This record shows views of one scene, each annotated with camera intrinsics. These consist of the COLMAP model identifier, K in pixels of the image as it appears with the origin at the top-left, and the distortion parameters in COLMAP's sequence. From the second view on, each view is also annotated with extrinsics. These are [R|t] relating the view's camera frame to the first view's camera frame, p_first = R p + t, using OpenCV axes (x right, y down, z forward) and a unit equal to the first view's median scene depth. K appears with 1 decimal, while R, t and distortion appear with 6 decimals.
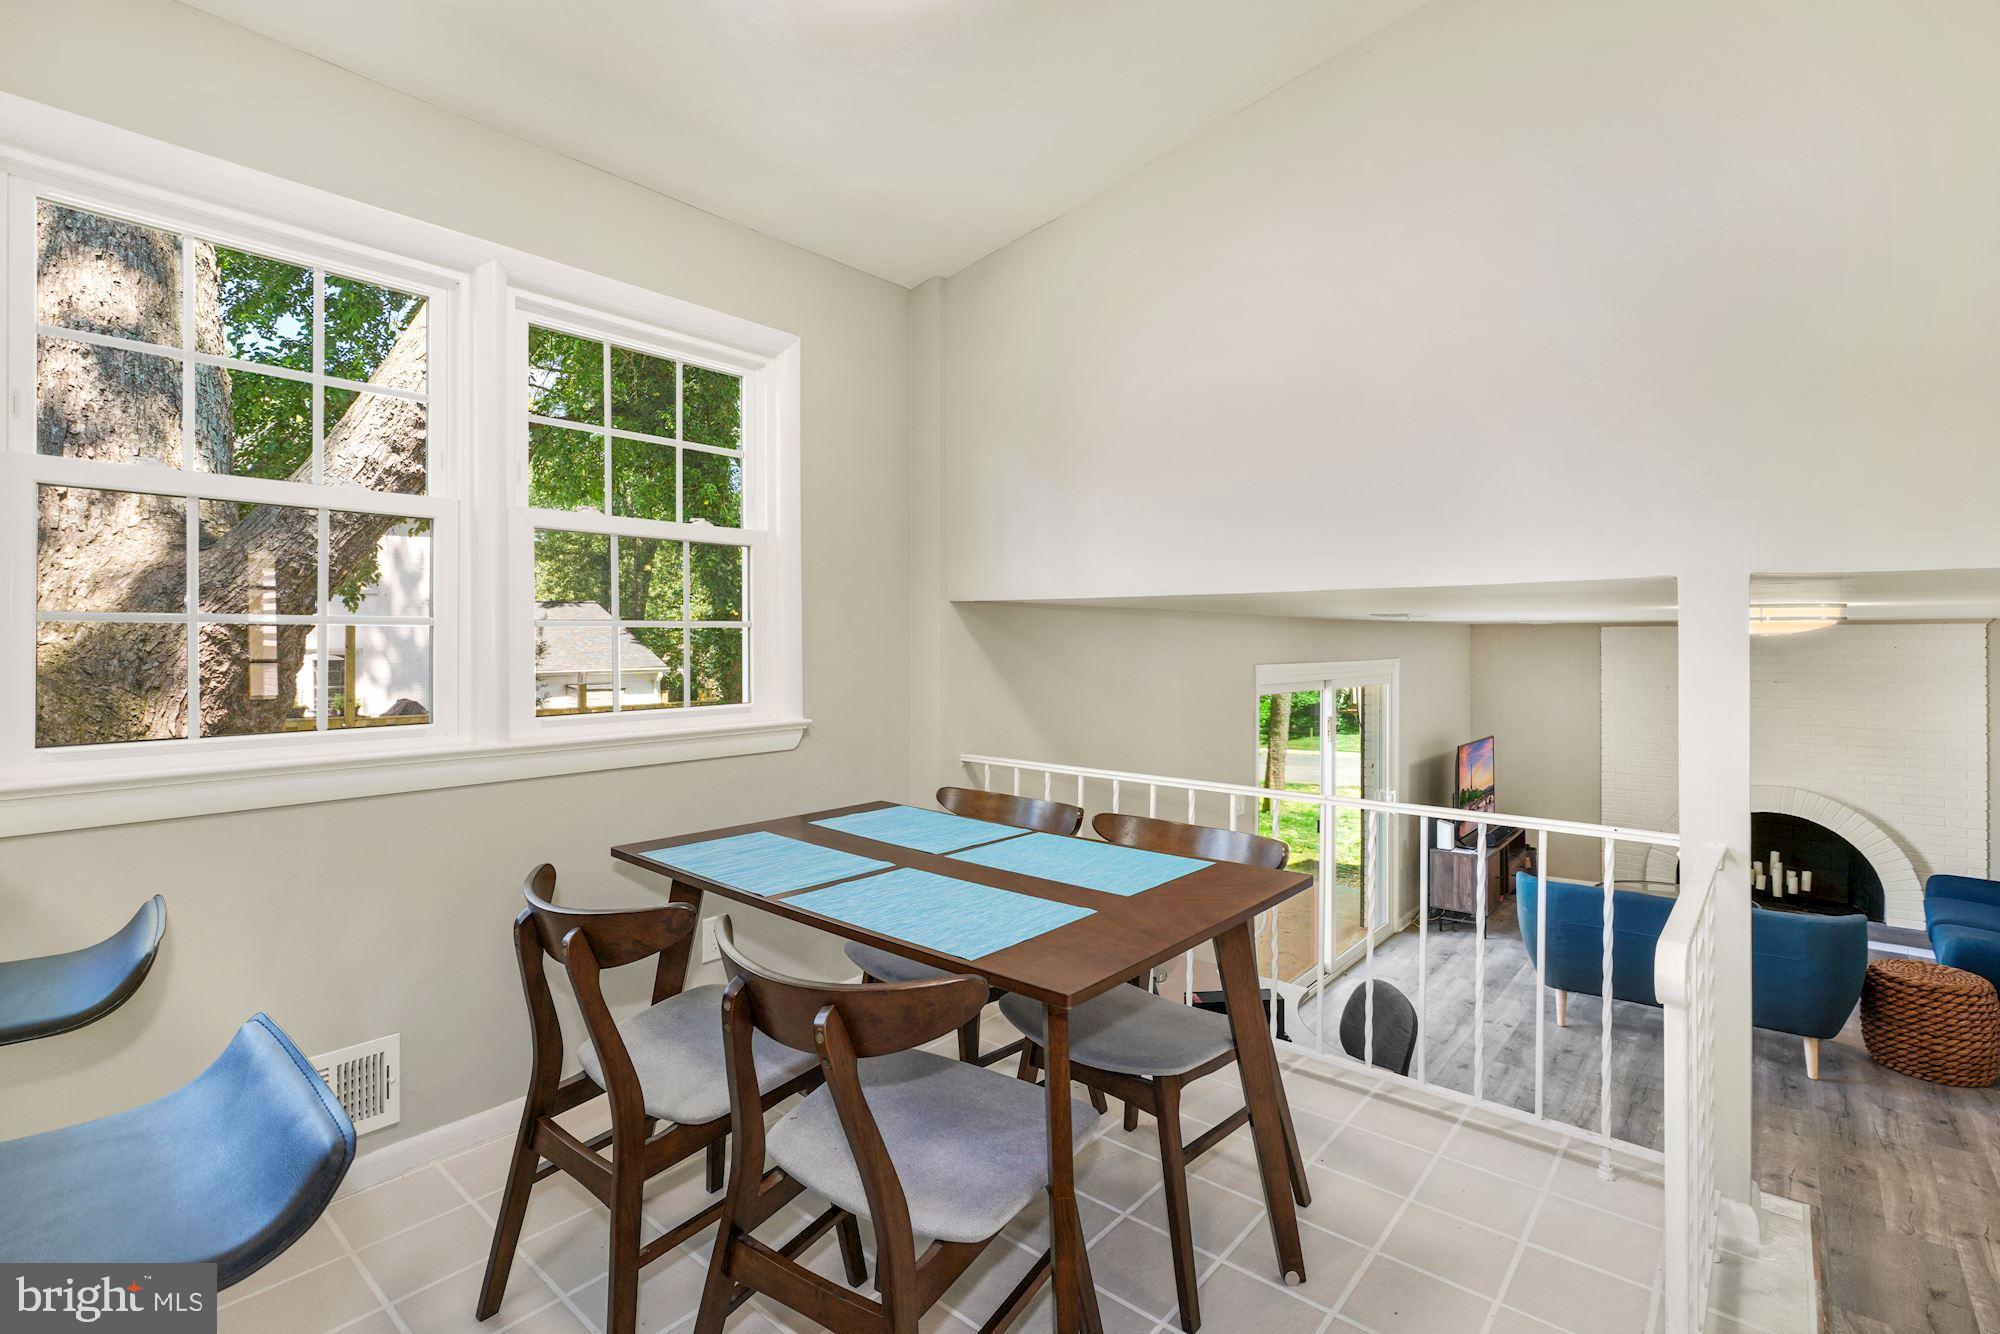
lens RADIAL K [[910.8, 0, 986.4], [0, 910.8, 658.0], [0, 0, 1]] dist [-0.007966, 0.002538]
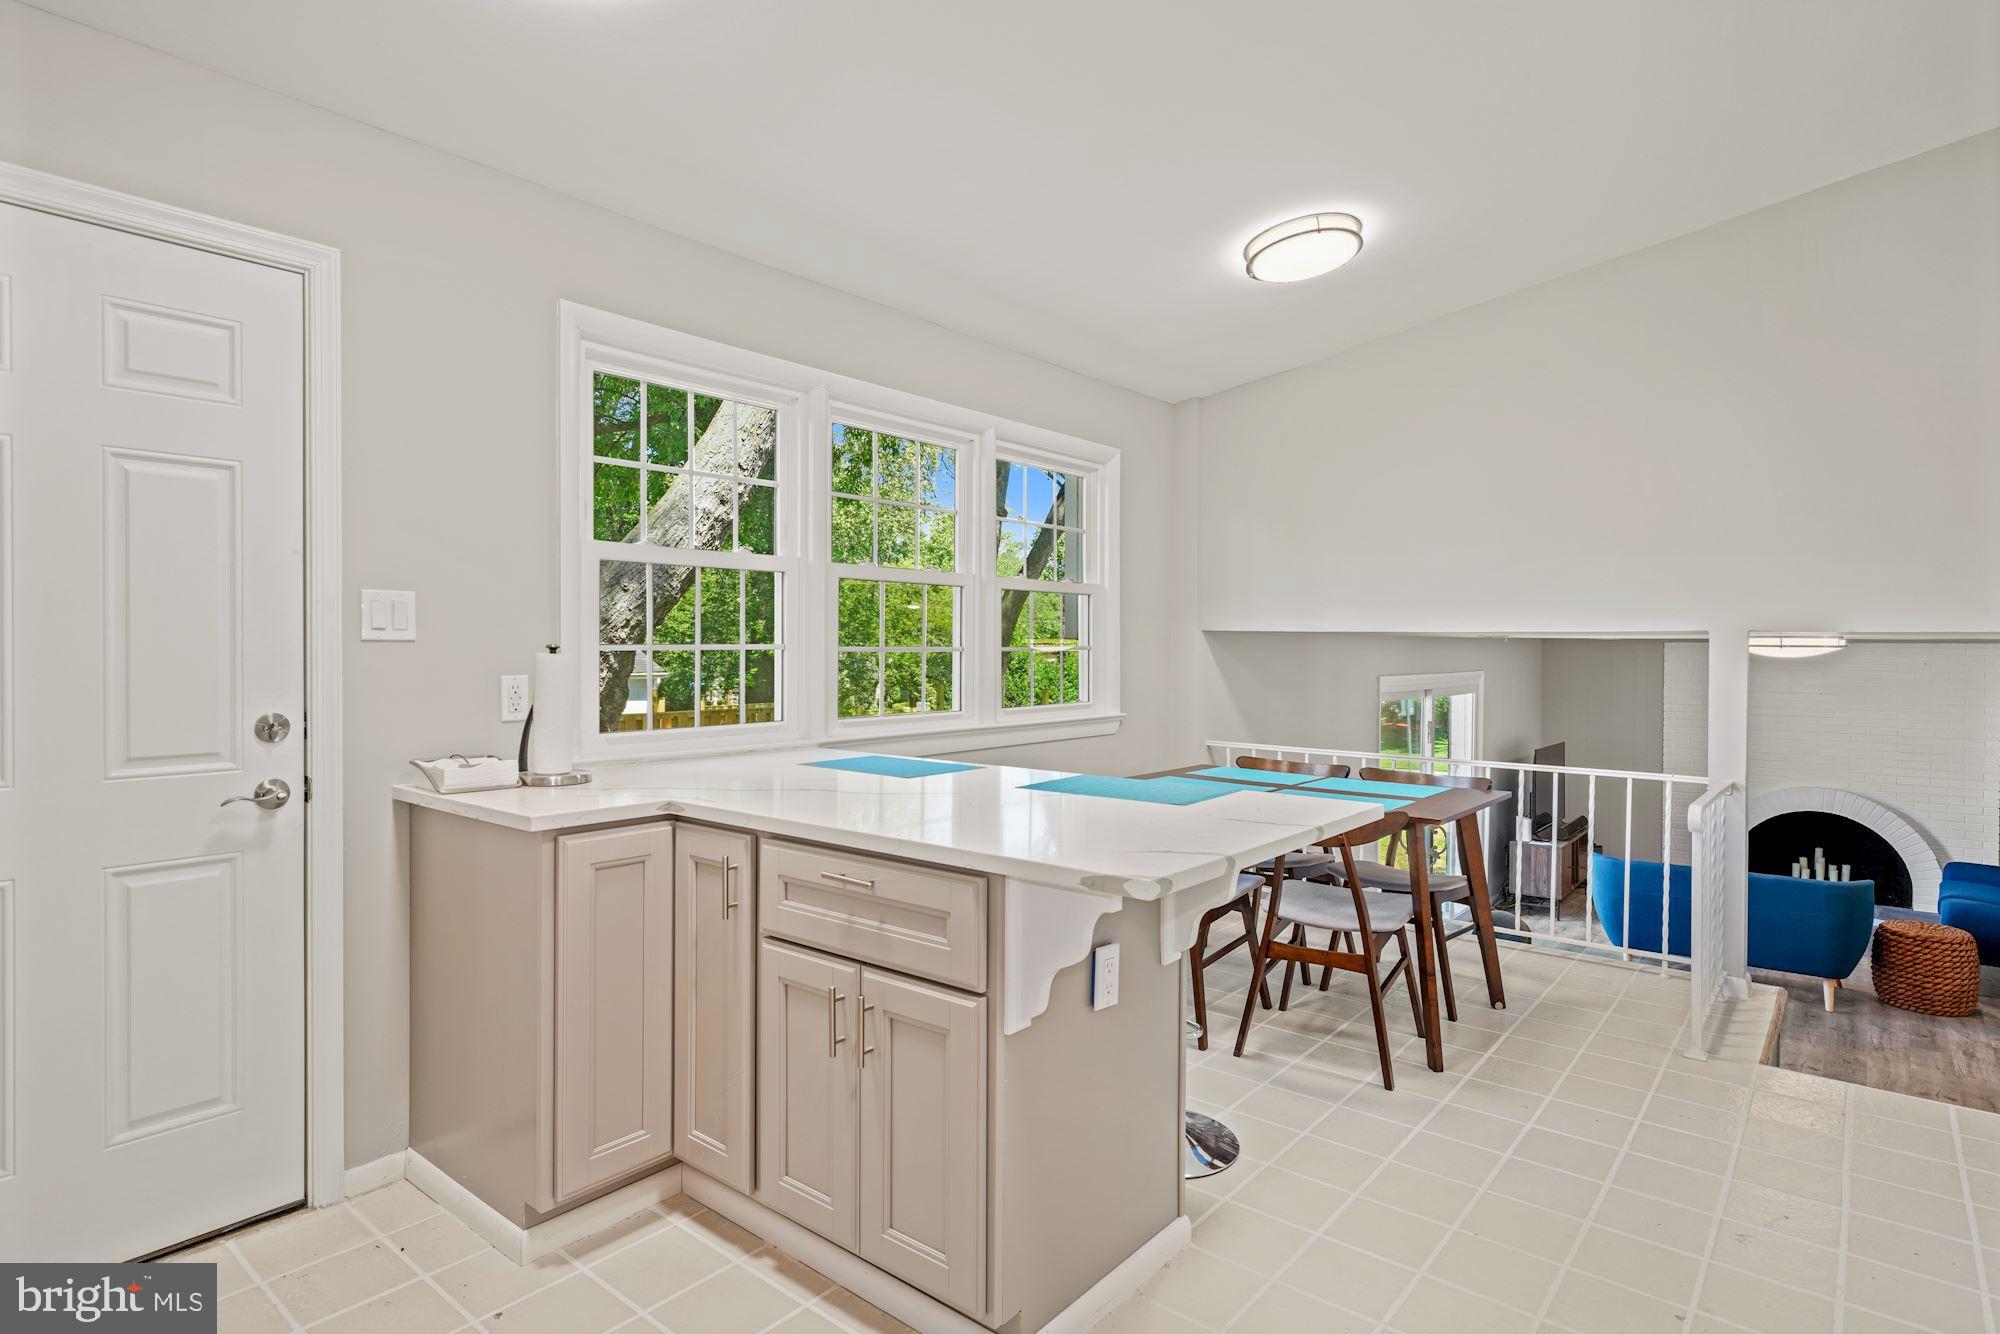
lens RADIAL K [[1046.1, 0, 1003.4], [0, 1046.1, 676.1], [0, 0, 1]] dist [0.013841, -0.001819]
pose [[0.999367, 0.004202, 0.035317, -0.282478], [-0.004602, 0.999926, 0.011242, -0.006762], [-0.035267, -0.011398, 0.999313, -0.415492]]
